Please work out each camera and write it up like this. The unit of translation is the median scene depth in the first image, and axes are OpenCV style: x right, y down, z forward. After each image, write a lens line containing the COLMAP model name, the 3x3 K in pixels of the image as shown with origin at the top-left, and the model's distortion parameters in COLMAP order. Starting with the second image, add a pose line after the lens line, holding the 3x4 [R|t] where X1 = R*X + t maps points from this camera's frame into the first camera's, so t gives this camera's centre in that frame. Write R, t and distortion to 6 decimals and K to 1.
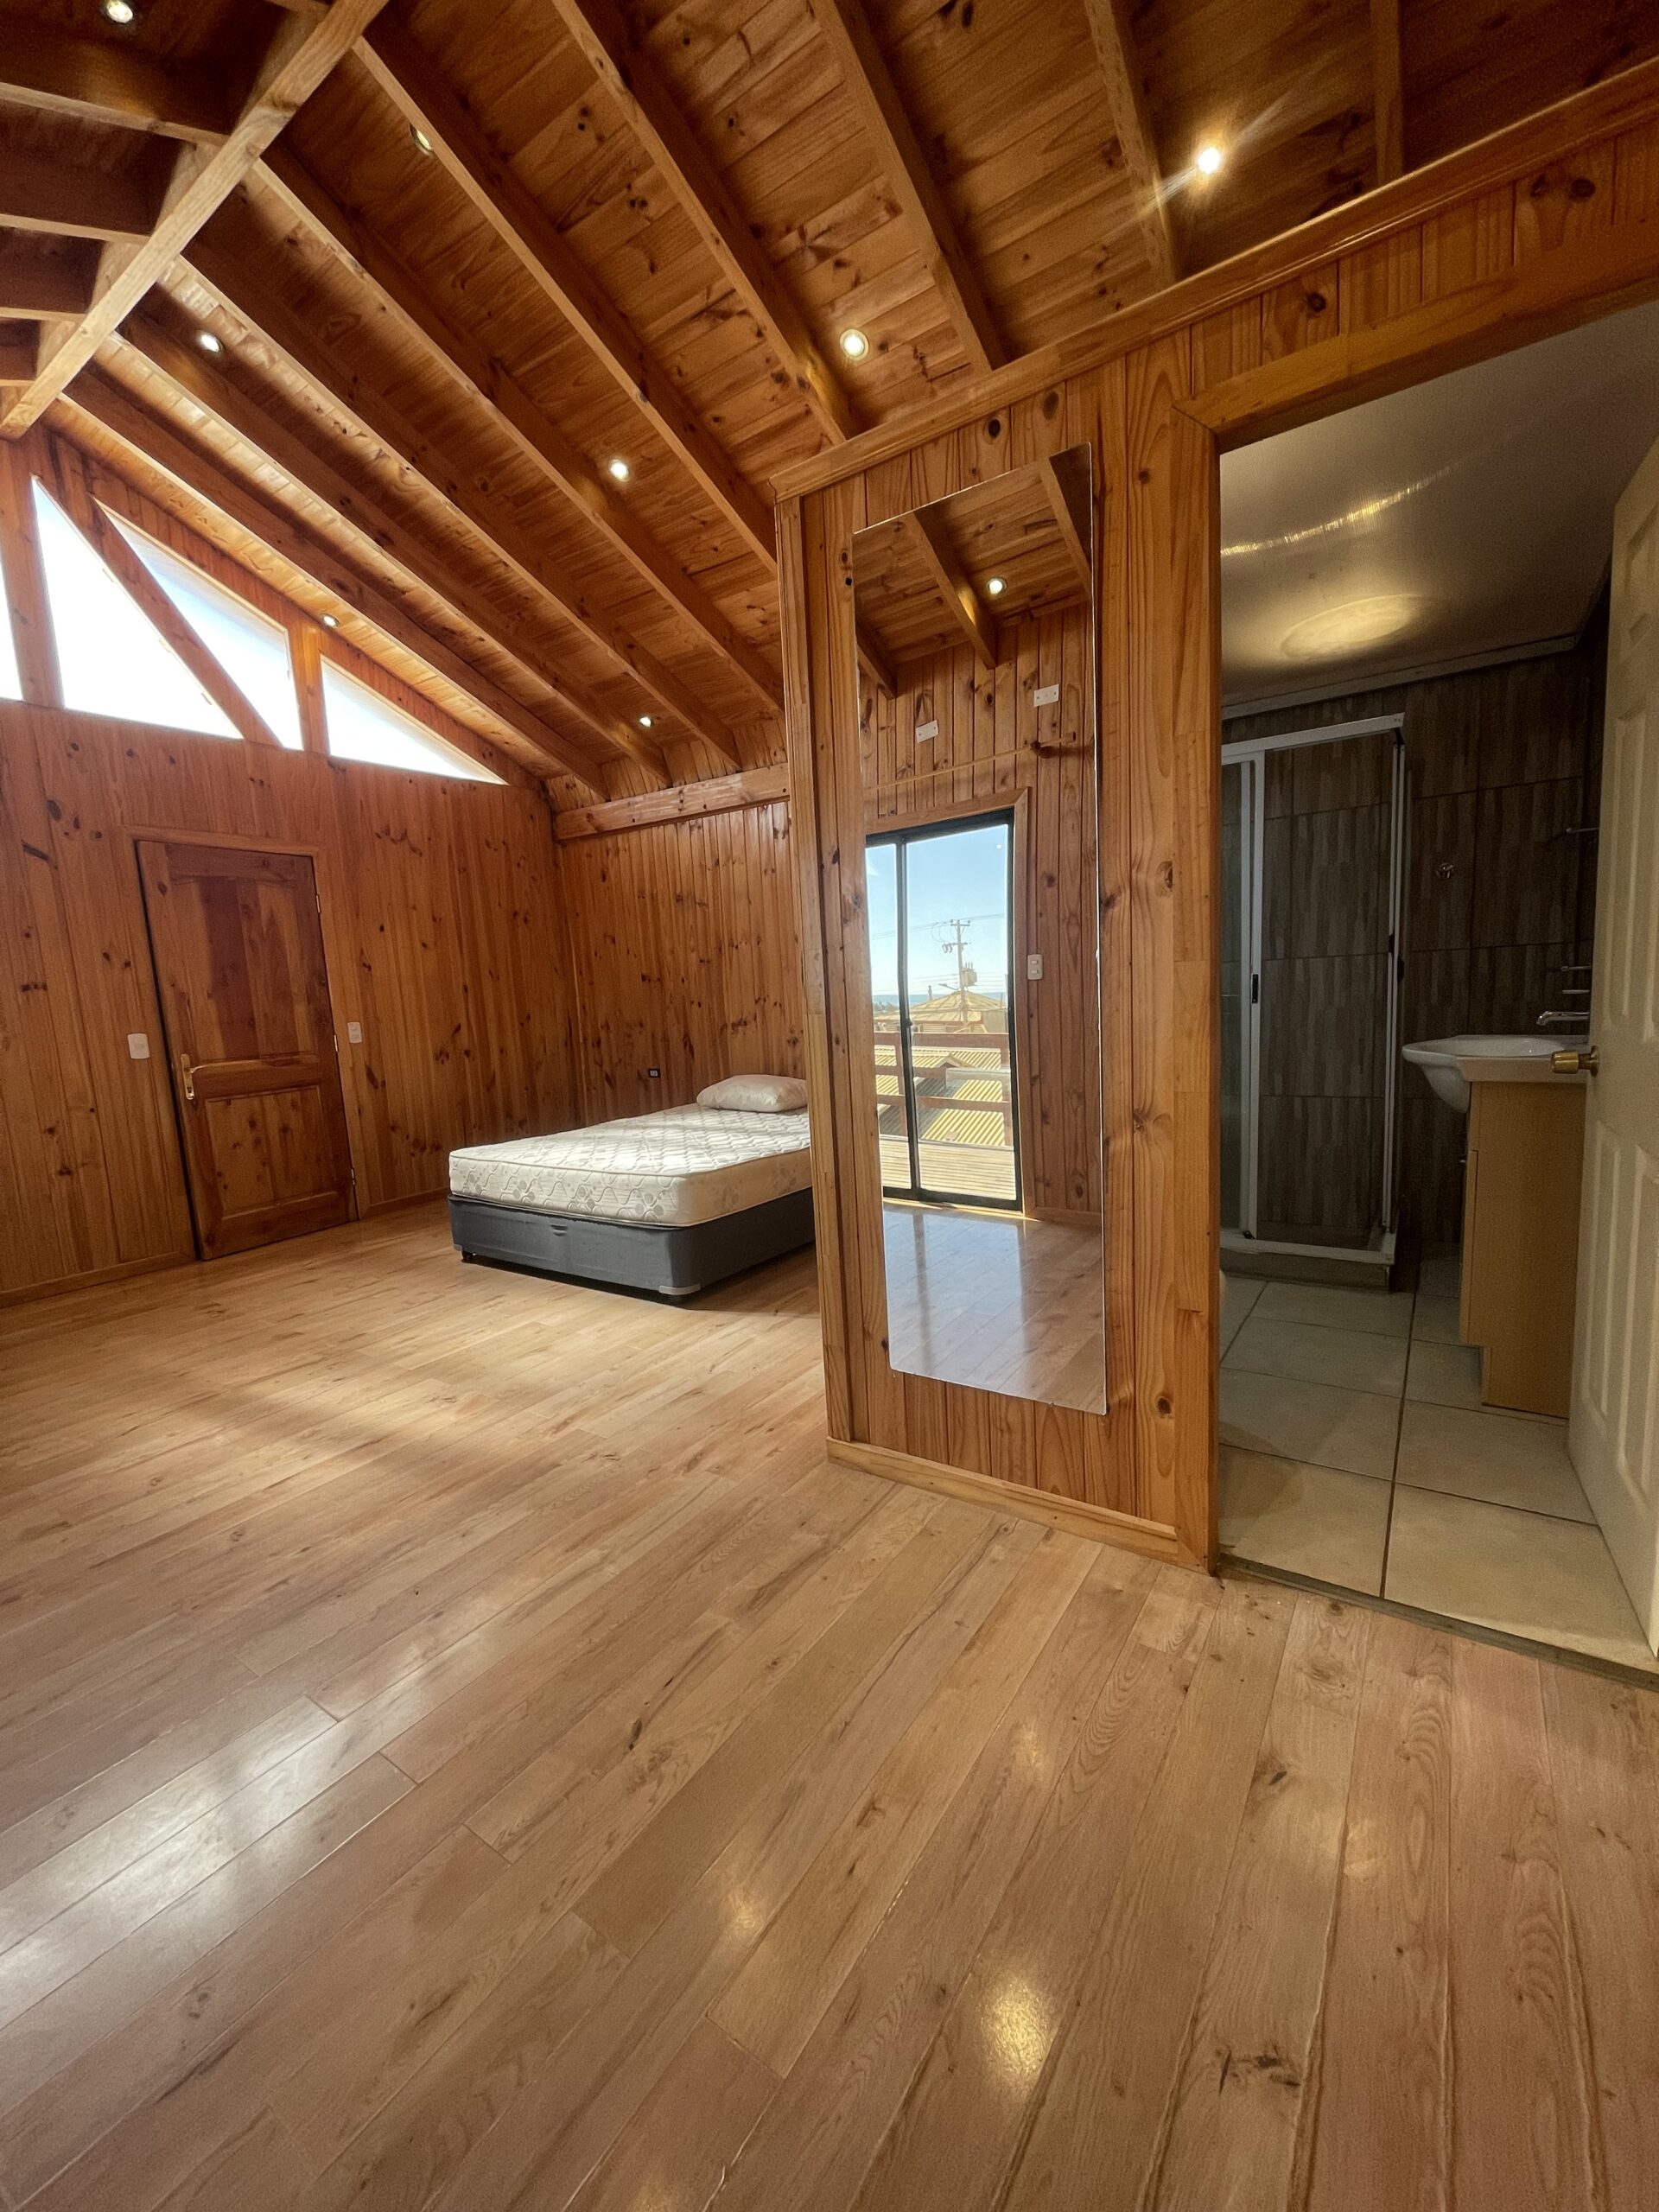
lens RADIAL K [[899.2, 0, 832.0], [0, 899.2, 1106.1], [0, 0, 1]] dist [0.000092, -0.000390]
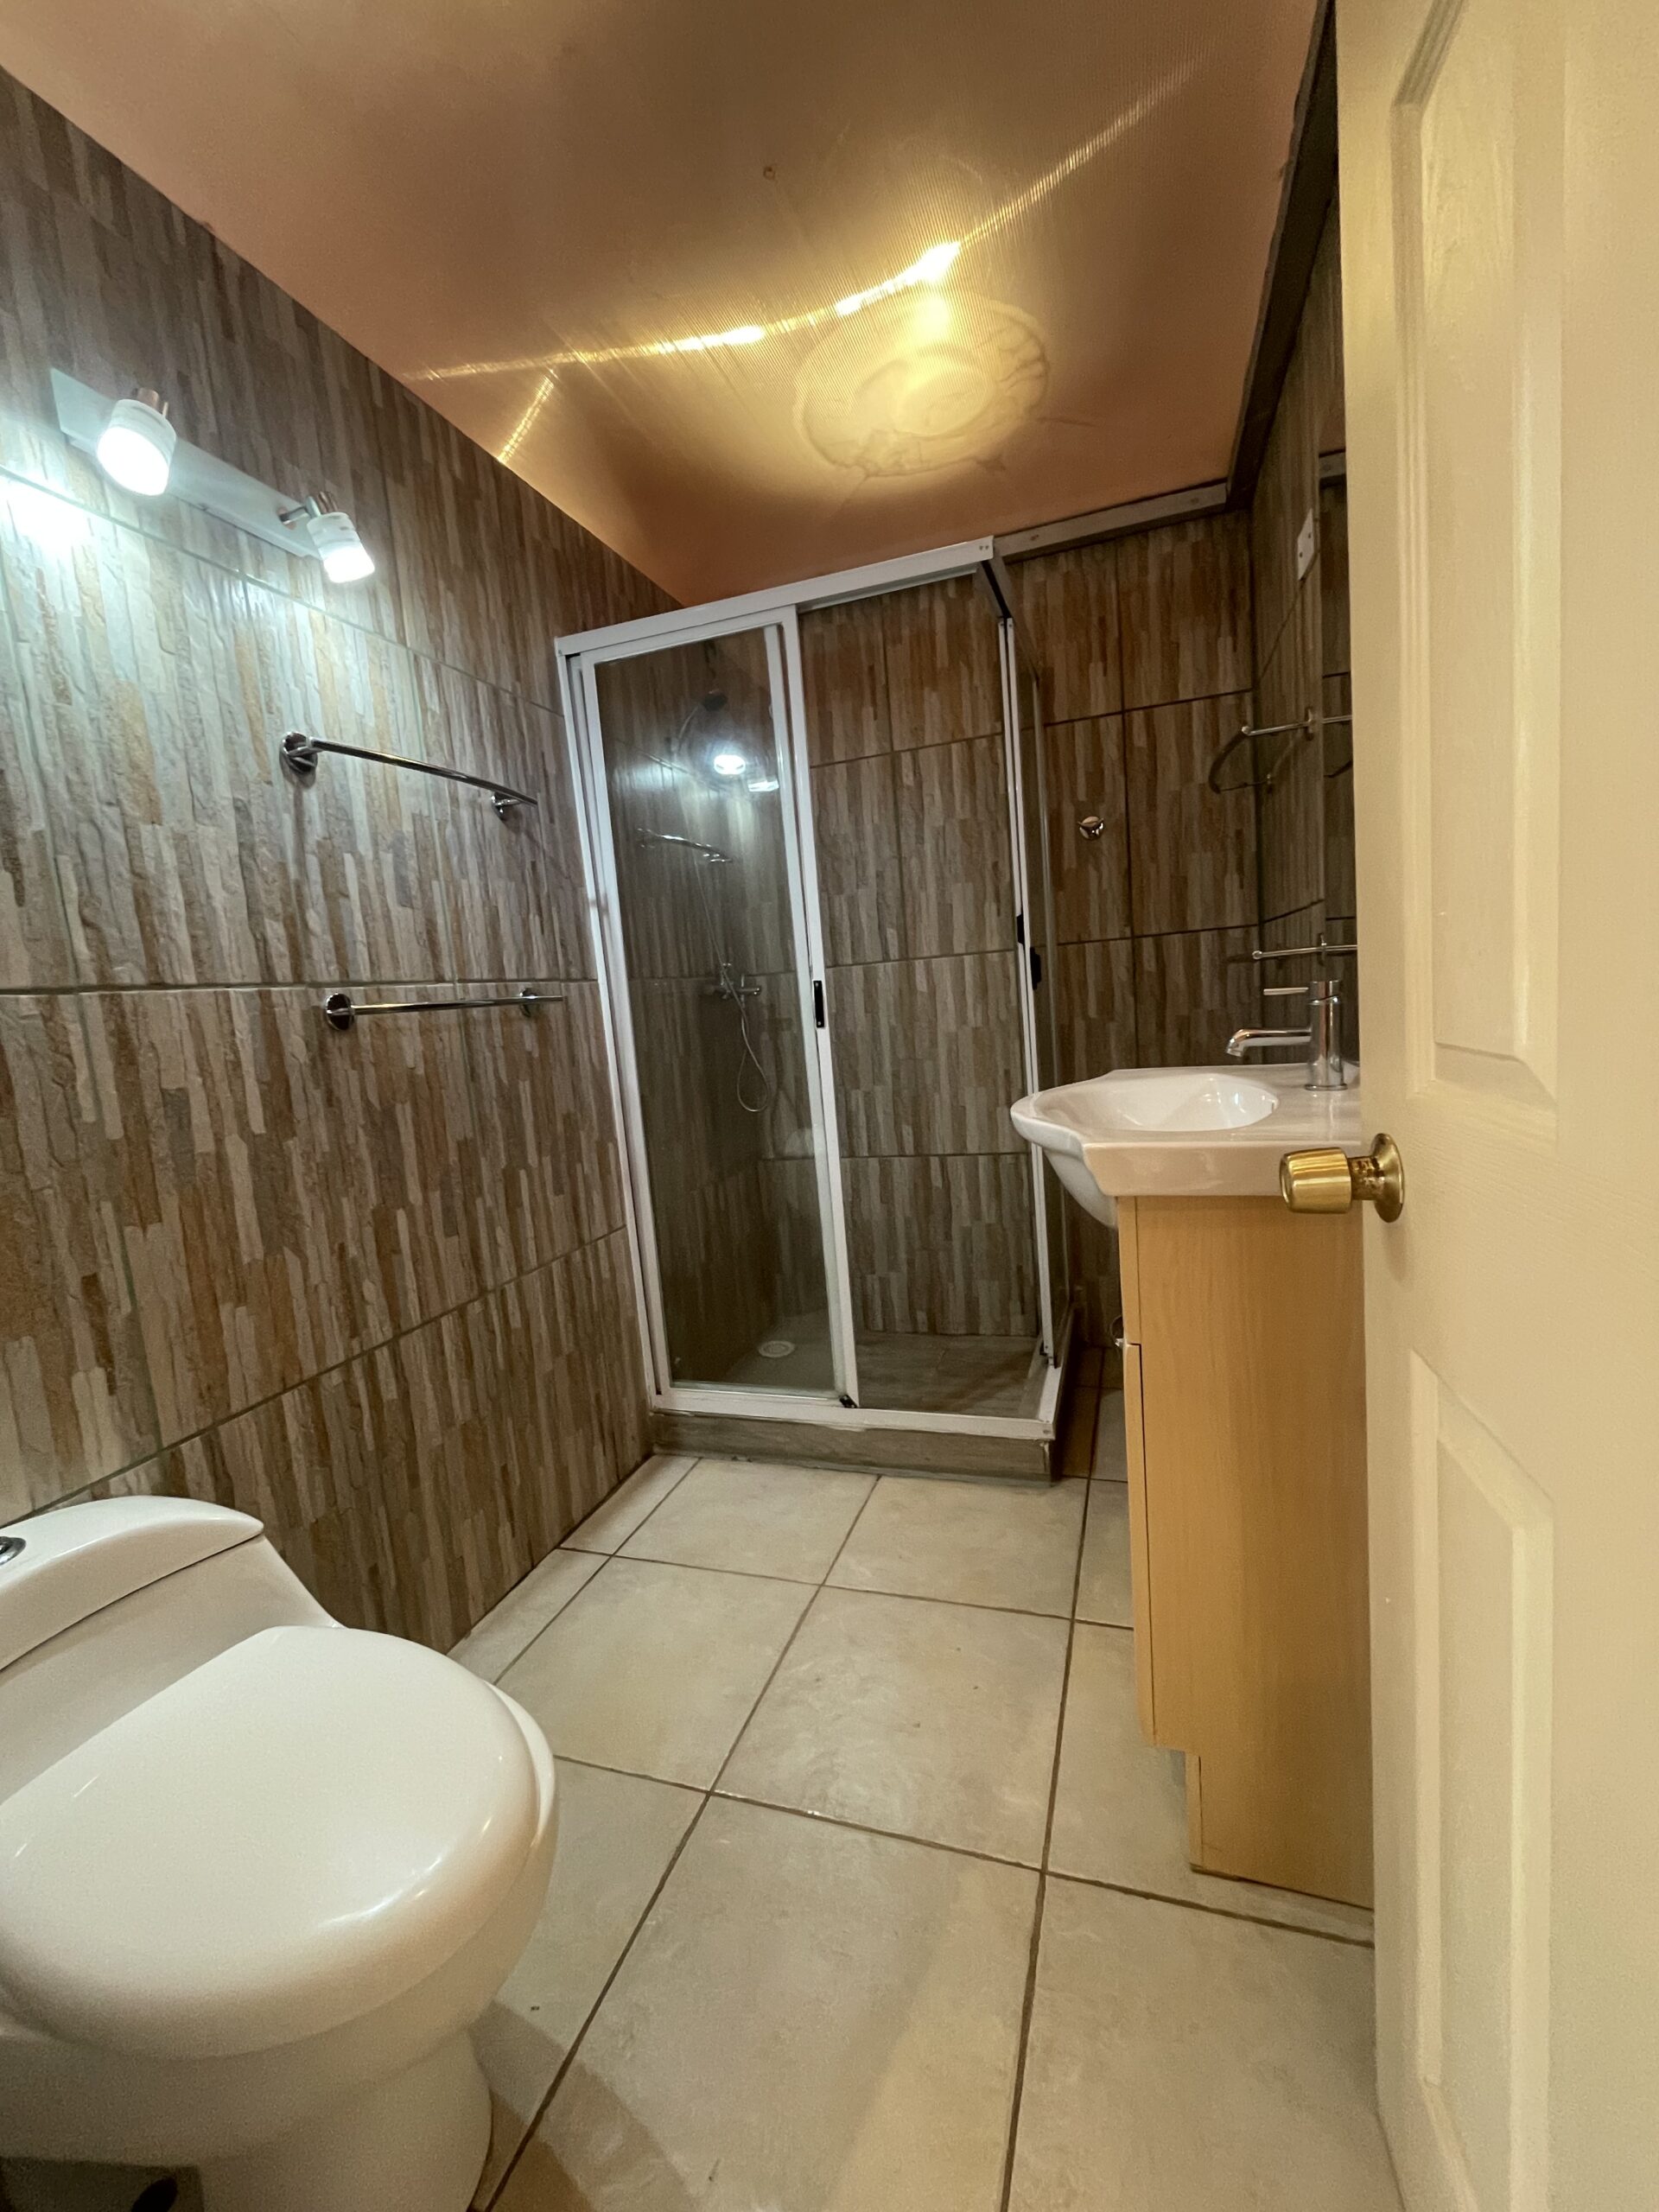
lens RADIAL K [[899.2, 0, 831.2], [0, 899.2, 1104.4], [0, 0, 1]] dist [0.000092, -0.000390]
pose [[0.965081, -0.058588, 0.255314, 0.301930], [0.066085, 0.997596, -0.020877, -0.047097], [-0.253477, 0.037021, 0.966633, 0.392158]]
